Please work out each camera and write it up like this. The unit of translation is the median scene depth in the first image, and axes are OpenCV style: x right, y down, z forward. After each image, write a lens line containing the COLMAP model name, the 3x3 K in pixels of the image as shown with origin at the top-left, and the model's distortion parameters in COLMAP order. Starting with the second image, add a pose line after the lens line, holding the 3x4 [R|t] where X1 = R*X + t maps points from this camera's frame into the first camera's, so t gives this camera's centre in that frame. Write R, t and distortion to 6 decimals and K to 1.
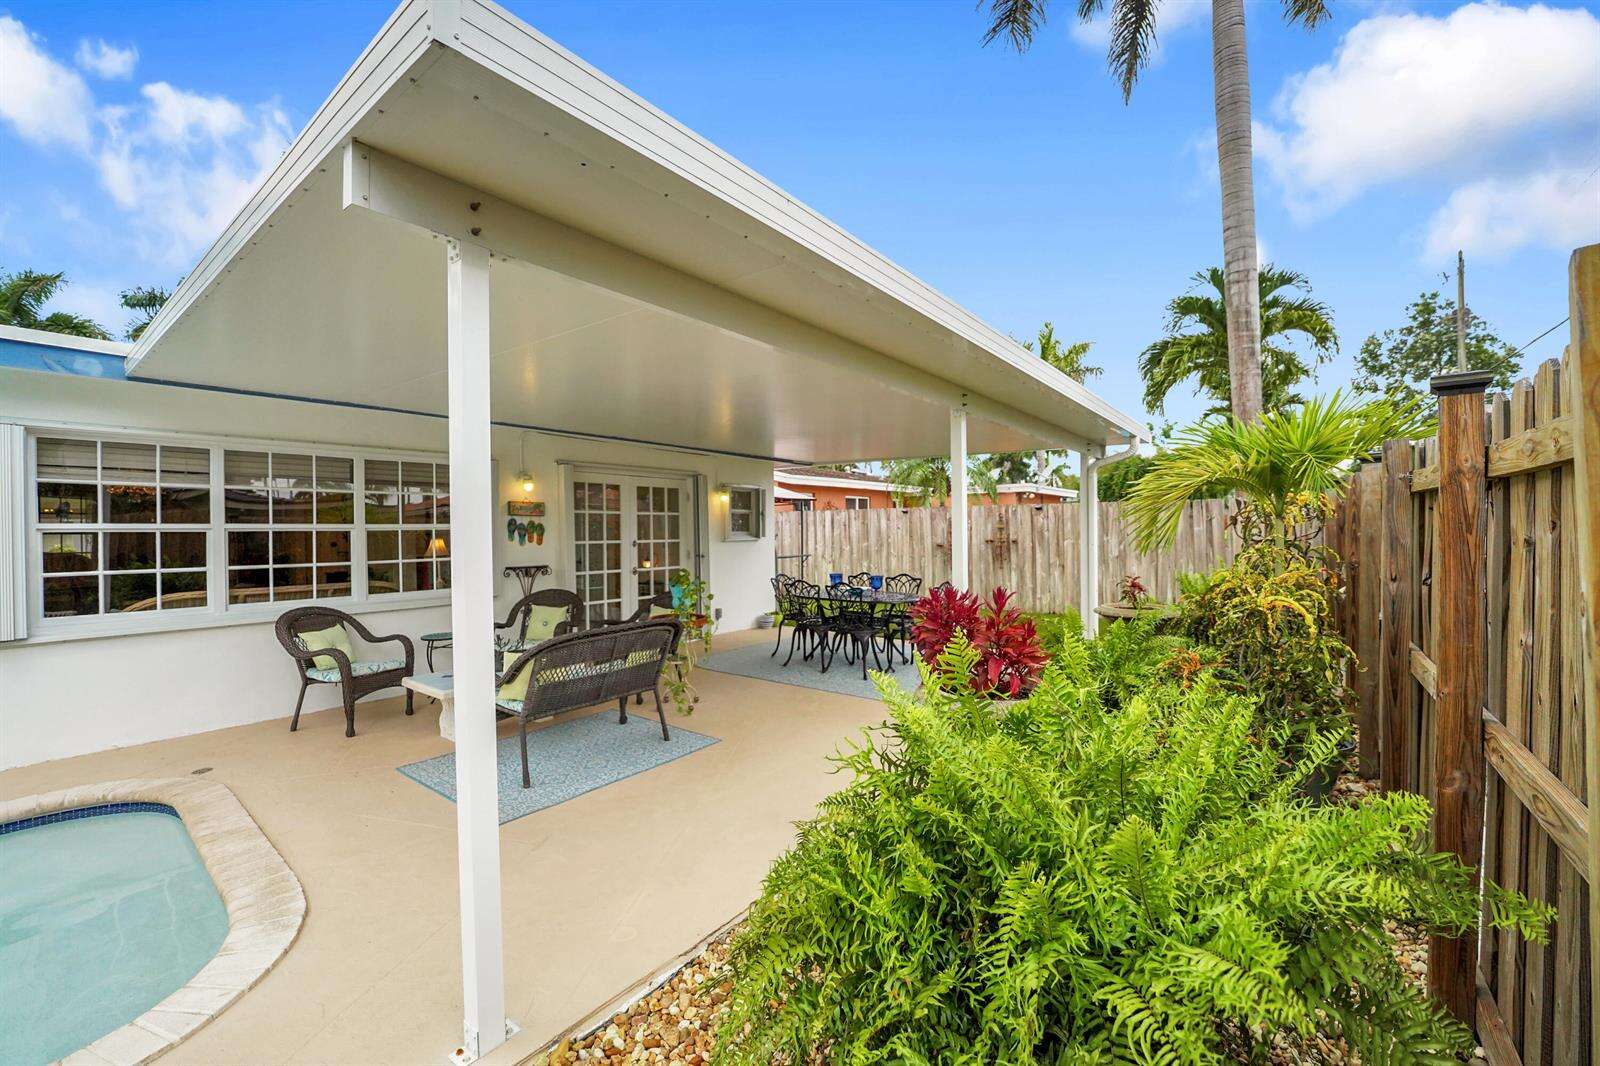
lens RADIAL K [[654.7, 0, 798.6], [0, 654.7, 535.7], [0, 0, 1]] dist [-0.030273, 0.005888]
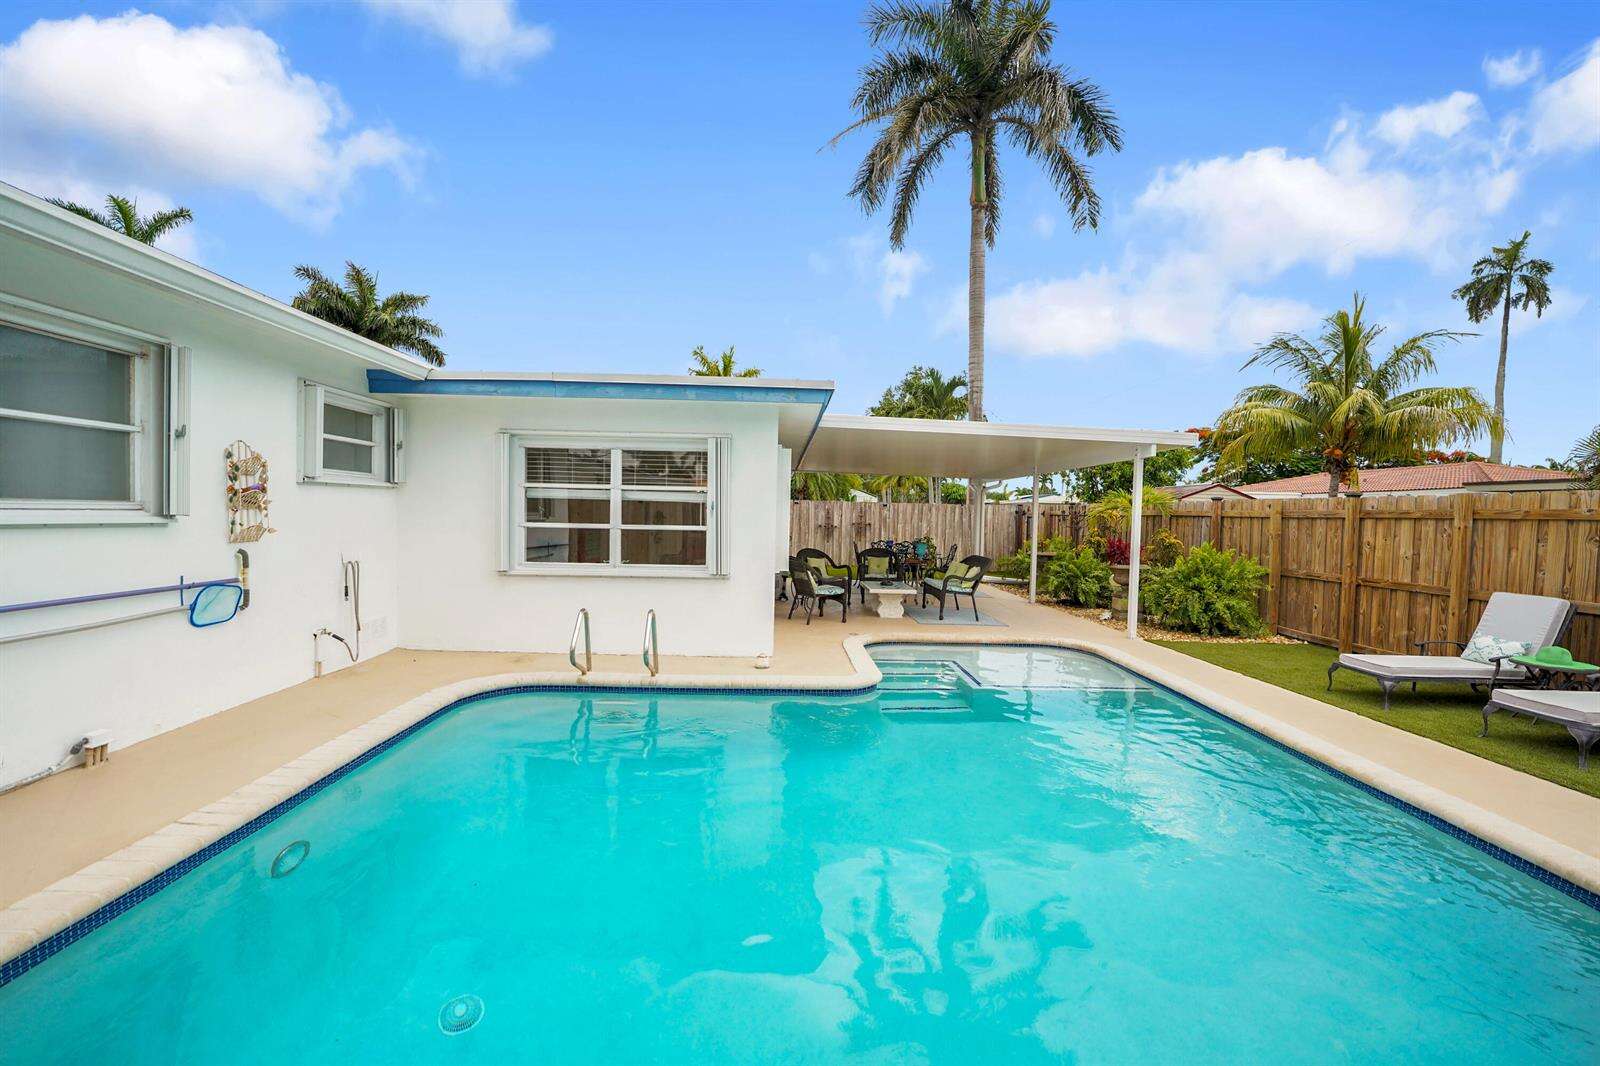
lens RADIAL K [[654.7, 0, 798.6], [0, 654.7, 535.7], [0, 0, 1]] dist [-0.030273, 0.005888]
pose [[0.773687, 0.007253, 0.633526, -1.375543], [-0.024983, 0.999506, 0.019067, 0.017937], [-0.633075, -0.030579, 0.773486, -0.262391]]
